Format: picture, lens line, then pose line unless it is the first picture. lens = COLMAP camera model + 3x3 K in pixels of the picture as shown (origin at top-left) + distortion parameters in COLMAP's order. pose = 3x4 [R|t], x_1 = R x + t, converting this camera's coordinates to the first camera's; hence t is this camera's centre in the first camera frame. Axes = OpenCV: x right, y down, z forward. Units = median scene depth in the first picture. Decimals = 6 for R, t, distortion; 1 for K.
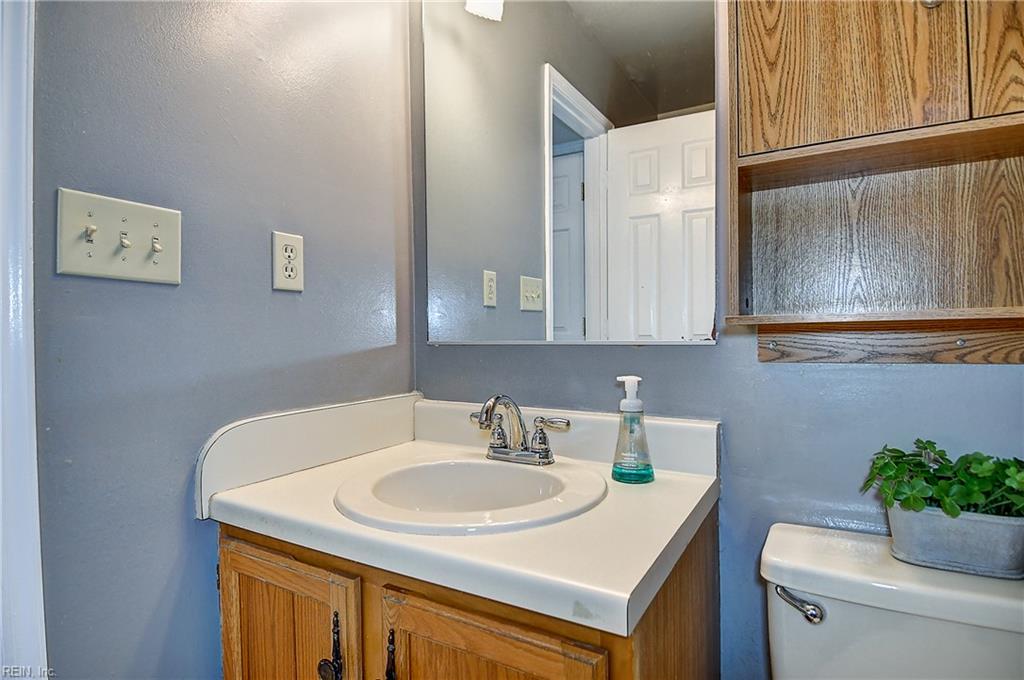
lens RADIAL K [[532.4, 0, 512.0], [0, 532.4, 340.0], [0, 0, 1]] dist [0.047349, -0.047882]
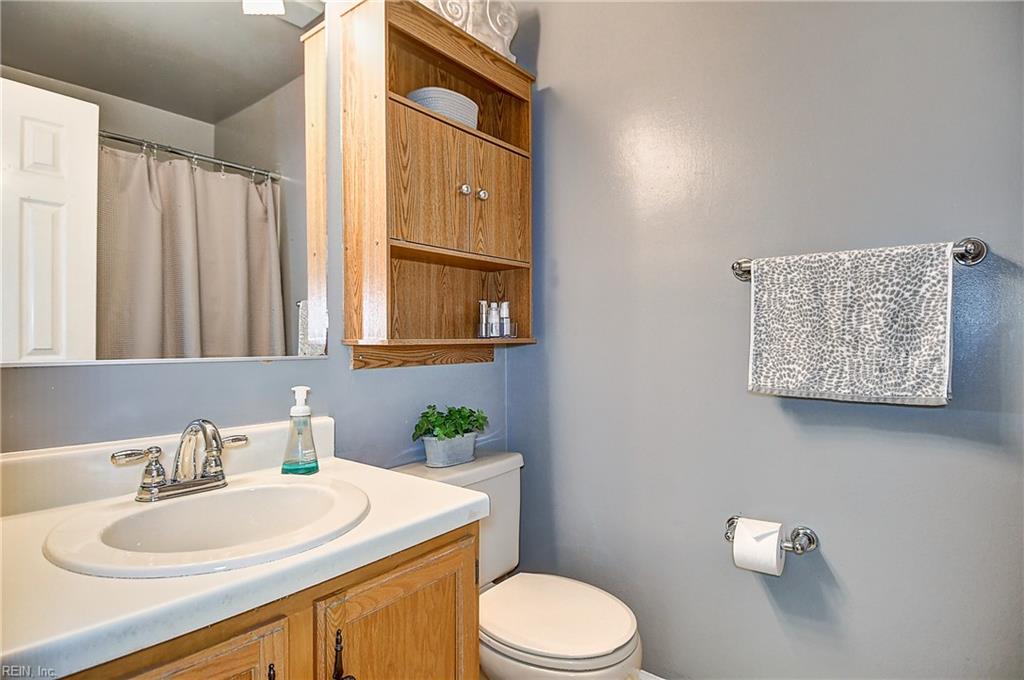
lens RADIAL K [[532.4, 0, 512.0], [0, 532.4, 340.0], [0, 0, 1]] dist [0.047349, -0.047882]
pose [[0.150752, 0.010307, 0.988518, -1.092746], [0.007211, 0.999908, -0.011525, -0.024173], [-0.988545, 0.008866, 0.150664, 0.430454]]
